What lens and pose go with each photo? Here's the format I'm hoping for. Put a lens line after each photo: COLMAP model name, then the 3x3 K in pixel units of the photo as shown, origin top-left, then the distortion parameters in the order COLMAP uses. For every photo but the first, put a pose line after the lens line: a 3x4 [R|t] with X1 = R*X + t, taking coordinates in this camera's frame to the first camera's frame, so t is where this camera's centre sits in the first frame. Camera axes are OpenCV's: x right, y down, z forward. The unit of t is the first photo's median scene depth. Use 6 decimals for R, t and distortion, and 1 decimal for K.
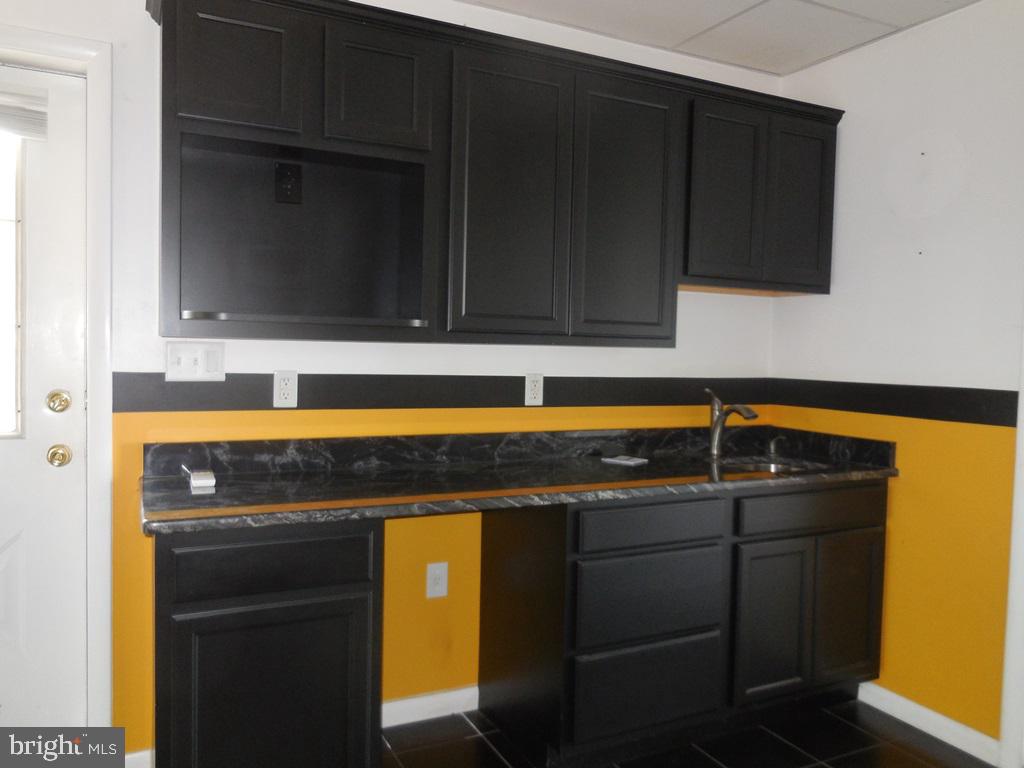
lens RADIAL K [[773.2, 0, 514.1], [0, 773.2, 385.1], [0, 0, 1]] dist [-0.015941, -0.005040]
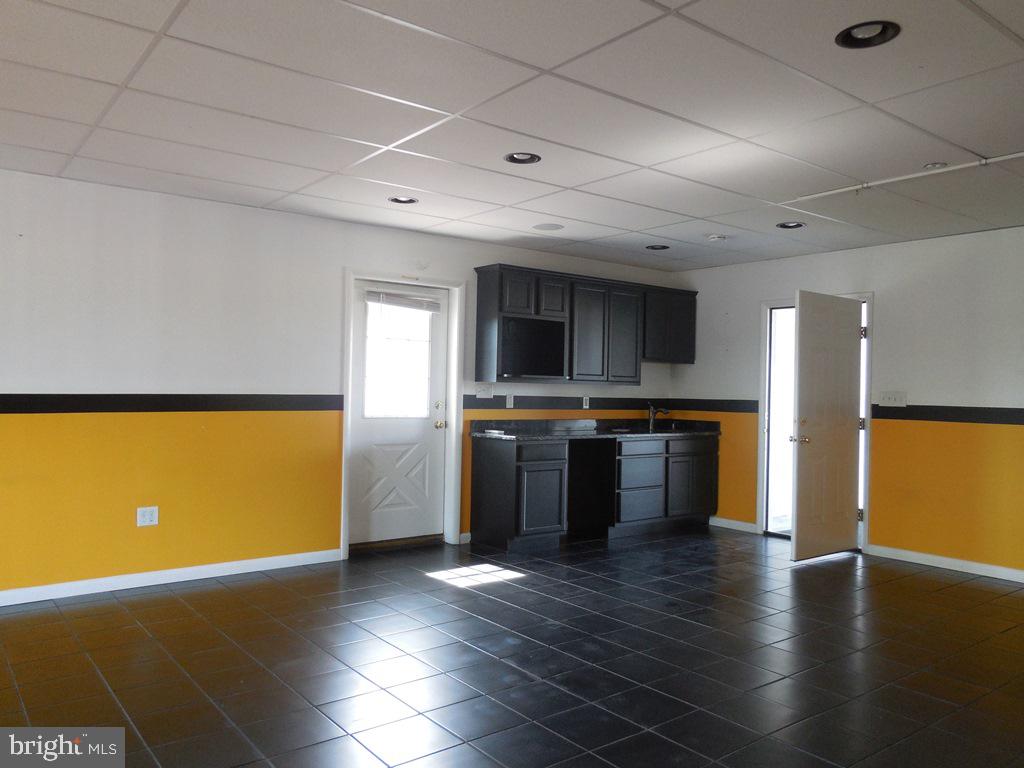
lens RADIAL K [[773.2, 0, 509.6], [0, 773.2, 383.3], [0, 0, 1]] dist [-0.015941, -0.005040]
pose [[0.982075, 0.000300, 0.188493, -0.722560], [0.009573, 0.998629, -0.051467, 0.072834], [-0.188250, 0.052349, 0.980725, -1.486929]]
